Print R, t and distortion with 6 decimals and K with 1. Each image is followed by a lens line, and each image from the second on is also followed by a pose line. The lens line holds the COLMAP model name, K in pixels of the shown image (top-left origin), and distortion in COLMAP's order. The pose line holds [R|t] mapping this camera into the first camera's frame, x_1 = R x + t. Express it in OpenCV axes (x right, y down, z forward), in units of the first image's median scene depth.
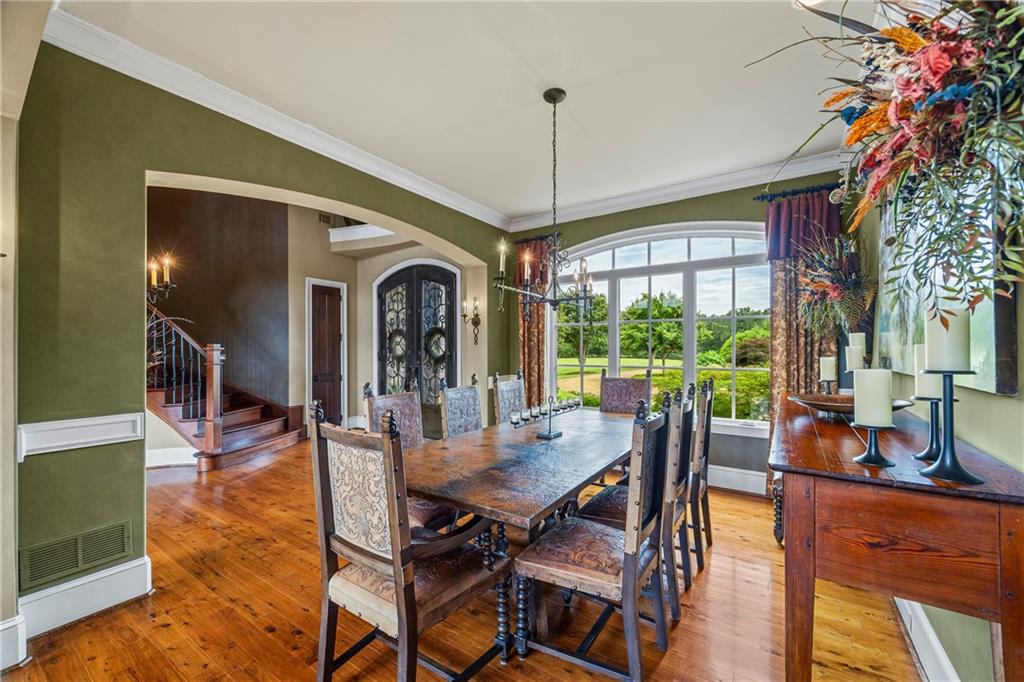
lens RADIAL K [[408.7, 0, 512.5], [0, 408.7, 343.7], [0, 0, 1]] dist [0.002983, 0.000247]
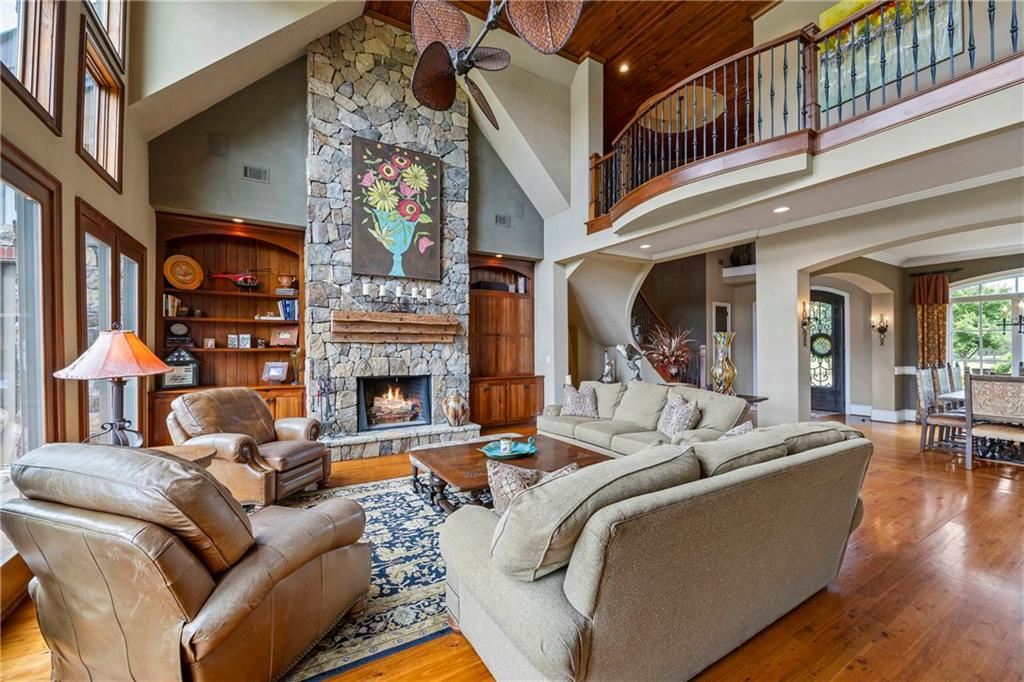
lens RADIAL K [[408.7, 0, 511.9], [0, 408.7, 340.7], [0, 0, 1]] dist [0.002983, 0.000247]
pose [[0.899252, -0.000090, -0.437432, -0.651181], [-0.001960, 0.999989, -0.004236, -0.005366], [0.437427, 0.004667, 0.899242, -0.956479]]
